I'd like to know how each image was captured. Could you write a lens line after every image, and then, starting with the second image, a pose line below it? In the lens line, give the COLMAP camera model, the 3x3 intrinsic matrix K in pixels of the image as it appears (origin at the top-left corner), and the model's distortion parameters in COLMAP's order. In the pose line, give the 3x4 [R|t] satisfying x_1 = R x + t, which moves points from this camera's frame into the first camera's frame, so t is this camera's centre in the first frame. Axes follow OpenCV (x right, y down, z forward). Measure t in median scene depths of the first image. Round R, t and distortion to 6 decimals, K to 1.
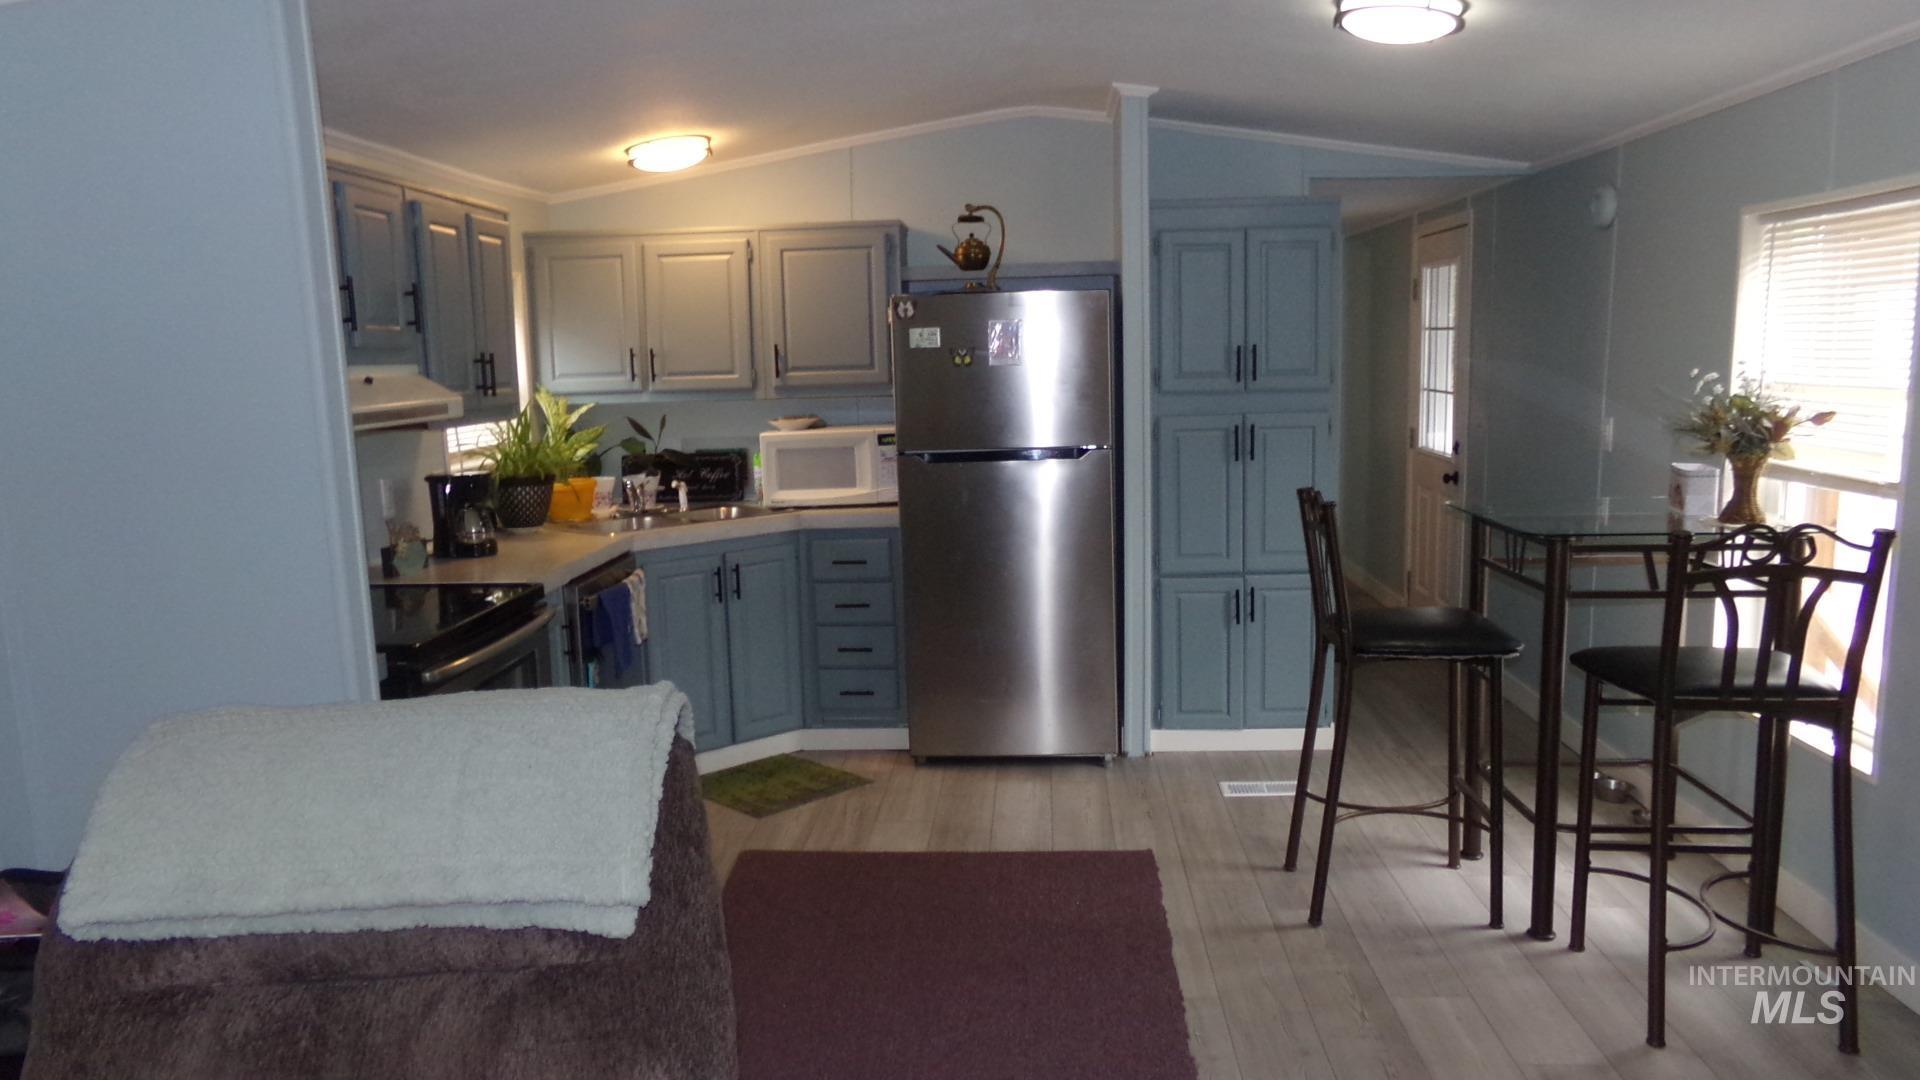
lens RADIAL K [[1401.6, 0, 959.5], [0, 1401.6, 568.1], [0, 0, 1]] dist [-0.066722, 0.151004]
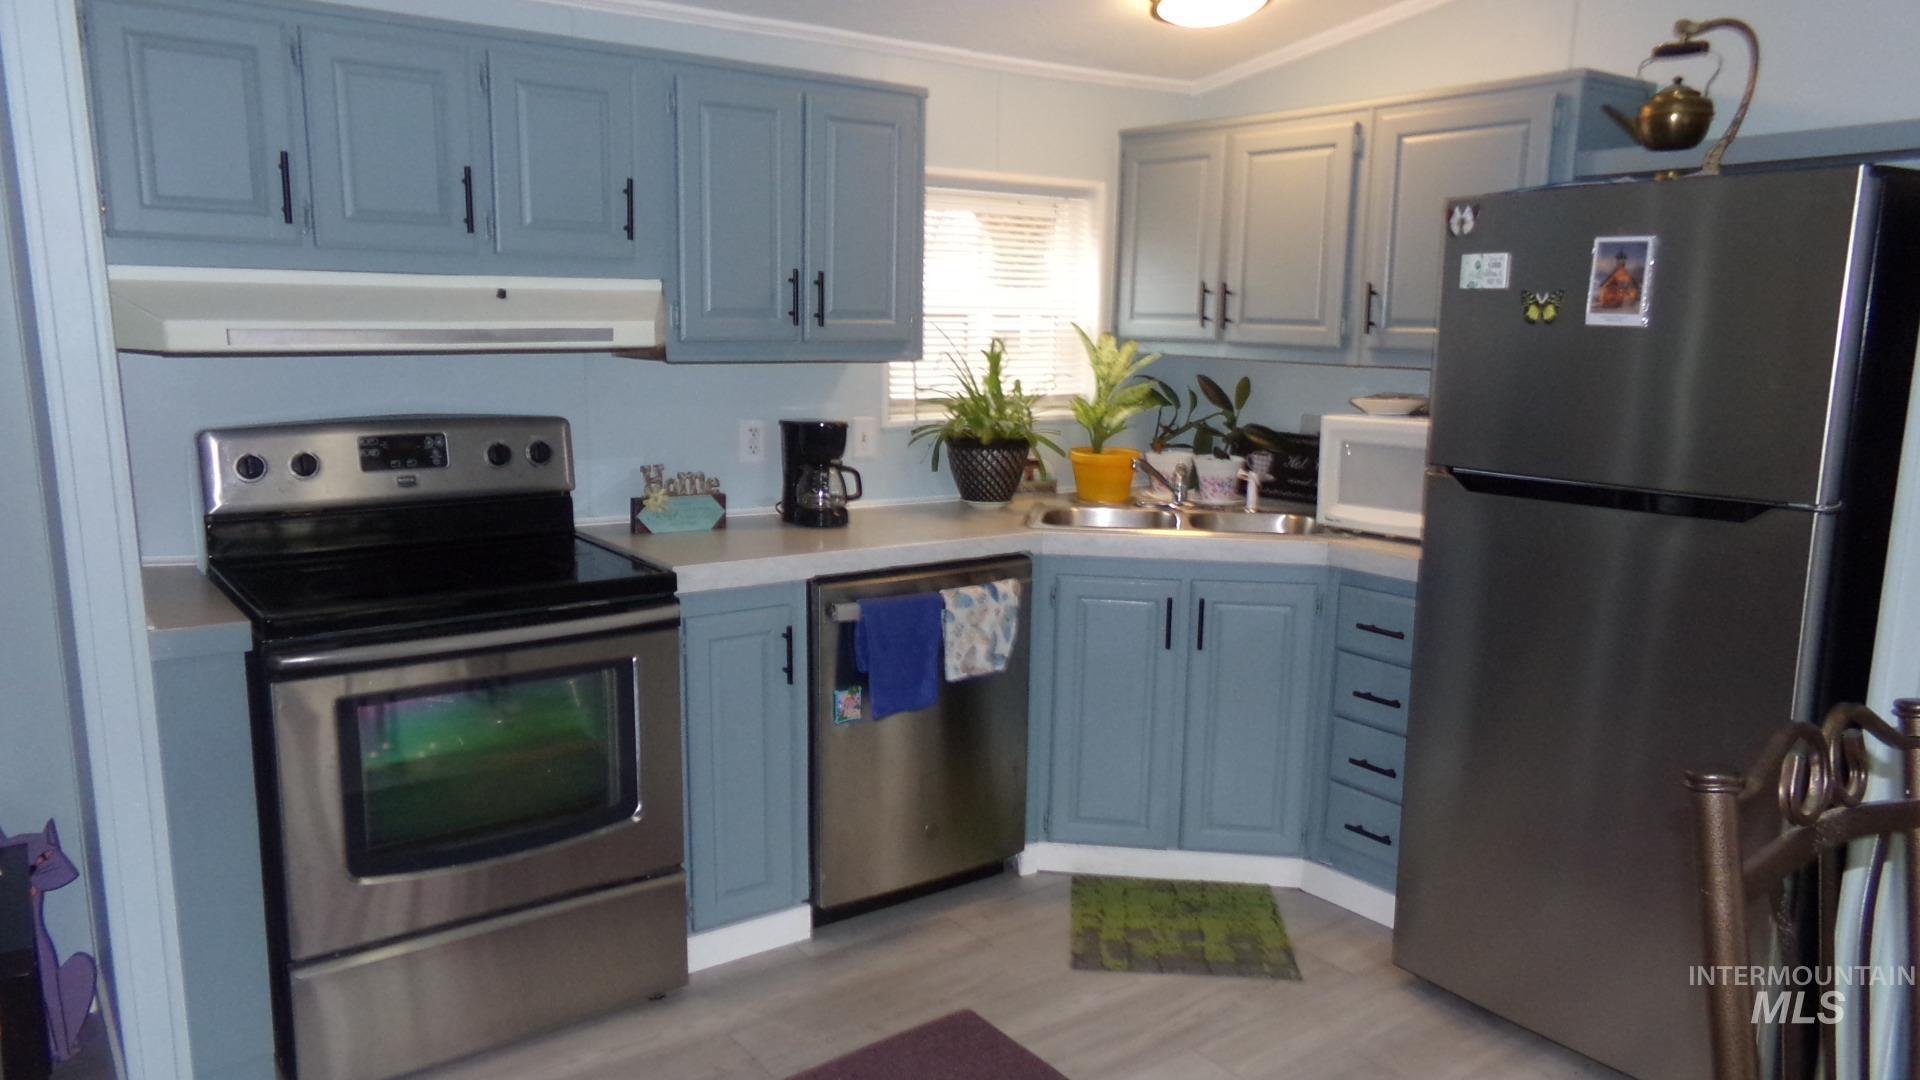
lens RADIAL K [[1361.6, 0, 957.0], [0, 1361.6, 555.7], [0, 0, 1]] dist [-0.008769, 0.055080]
pose [[0.635811, 0.174798, -0.751791, 0.279946], [-0.154068, 0.983159, 0.098294, -0.075368], [0.756311, 0.053330, 0.652034, 0.501224]]
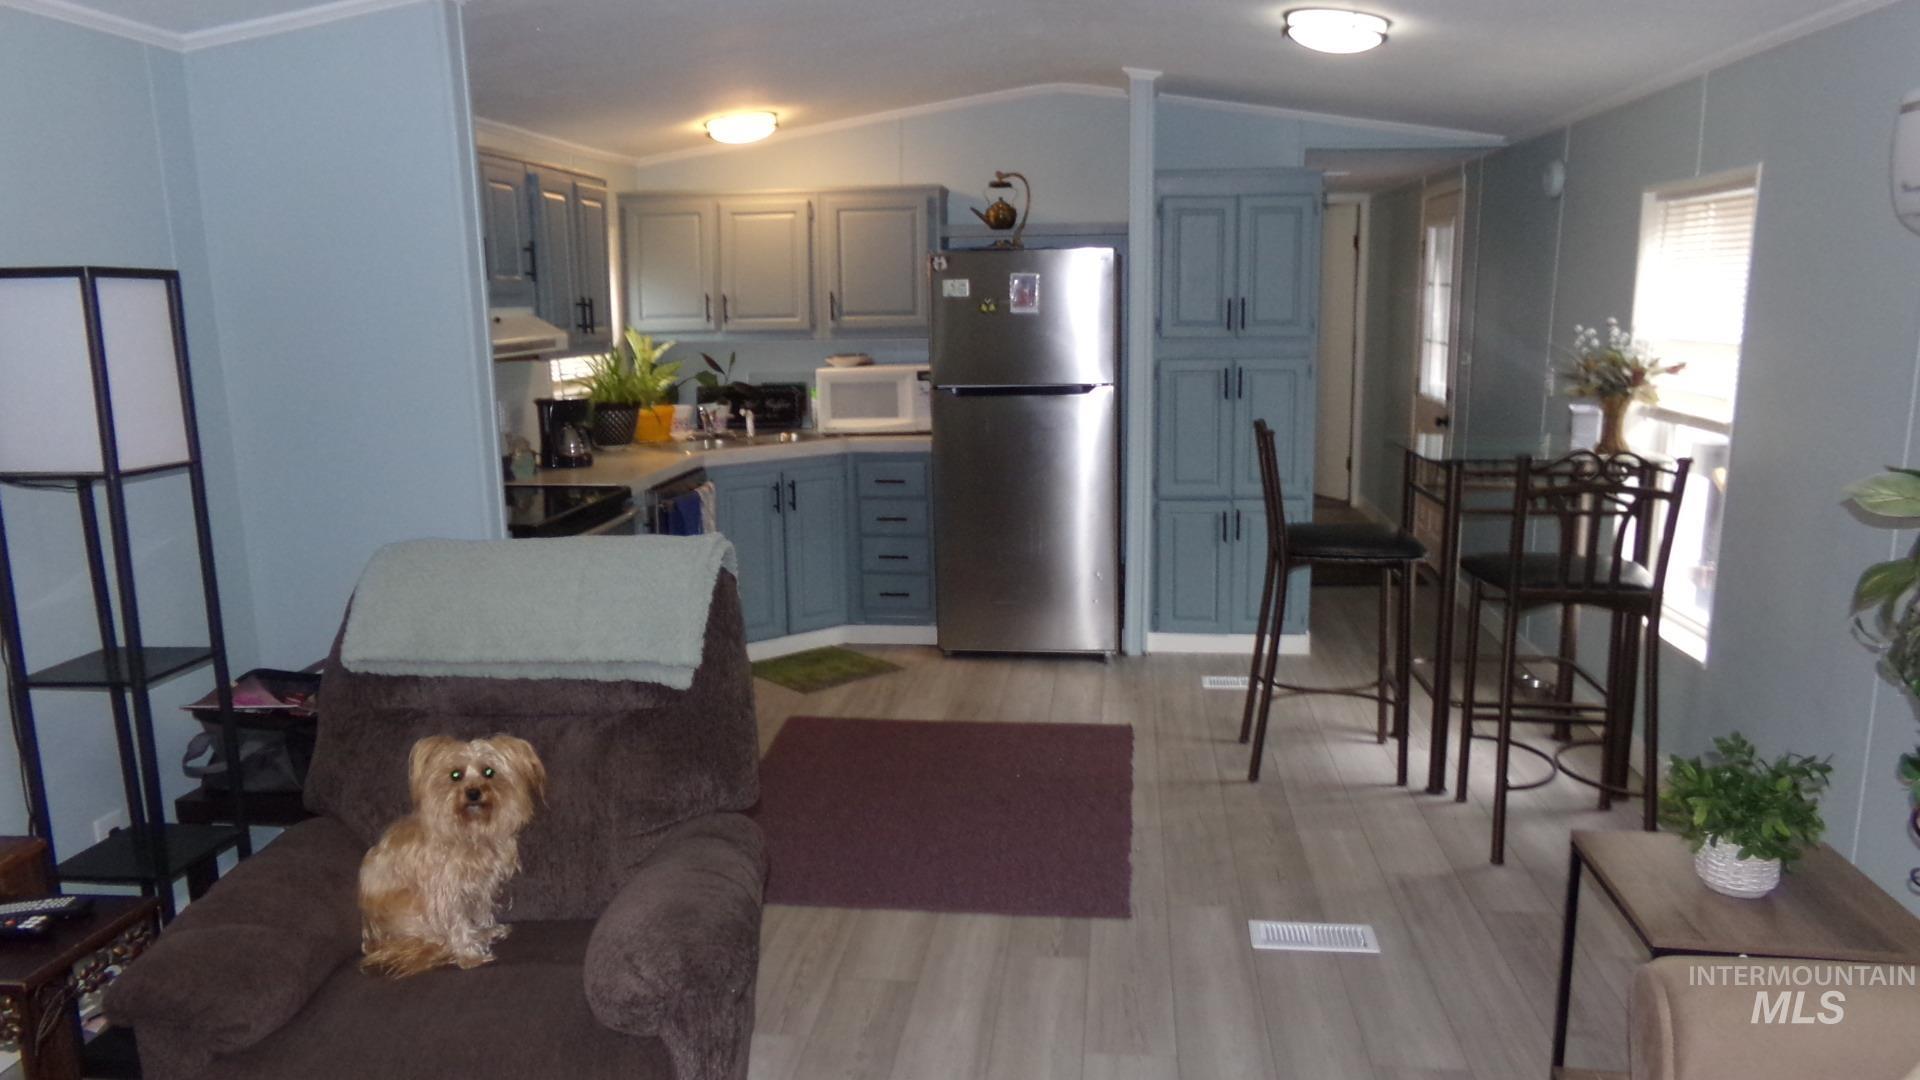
lens RADIAL K [[1401.6, 0, 959.5], [0, 1401.6, 568.1], [0, 0, 1]] dist [-0.066722, 0.151004]
pose [[0.998262, 0.023266, -0.054140, 0.047620], [-0.021098, 0.998966, 0.040267, 0.021285], [0.055021, -0.039055, 0.997721, -0.173510]]
